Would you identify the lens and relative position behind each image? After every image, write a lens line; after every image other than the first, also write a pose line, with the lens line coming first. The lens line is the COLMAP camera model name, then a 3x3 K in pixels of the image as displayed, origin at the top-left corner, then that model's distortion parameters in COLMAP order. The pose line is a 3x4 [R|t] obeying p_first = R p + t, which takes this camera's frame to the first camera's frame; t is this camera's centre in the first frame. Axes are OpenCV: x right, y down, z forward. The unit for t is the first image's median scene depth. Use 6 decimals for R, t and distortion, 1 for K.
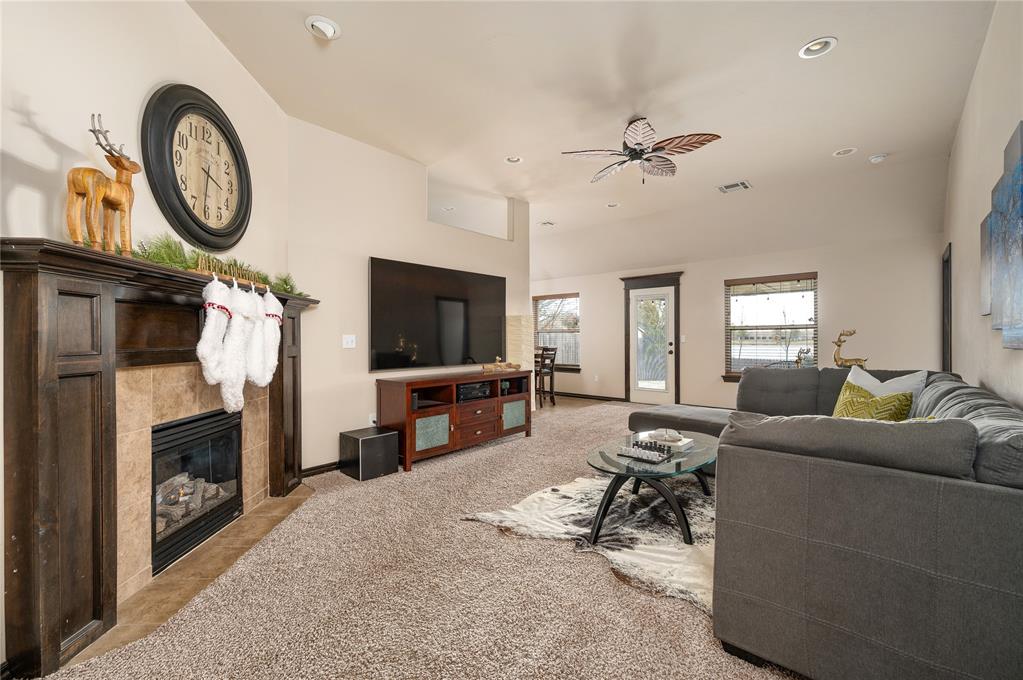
lens RADIAL K [[420.6, 0, 511.5], [0, 420.6, 340.0], [0, 0, 1]] dist [0.001246, -0.000054]
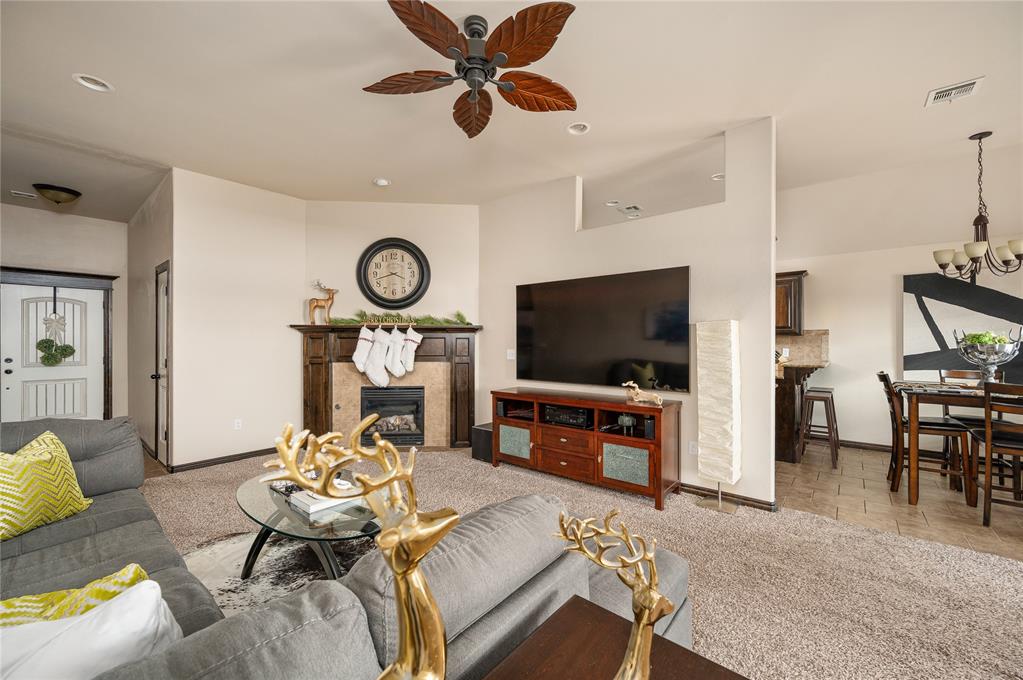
lens RADIAL K [[397.3, 0, 511.5], [0, 397.3, 340.0], [0, 0, 1]] dist [-0.000752, -0.000126]
pose [[0.047924, 0.001154, -0.998850, 0.847179], [-0.003476, 0.999993, 0.000988, -0.042559], [0.998845, 0.003424, 0.047928, 0.970834]]
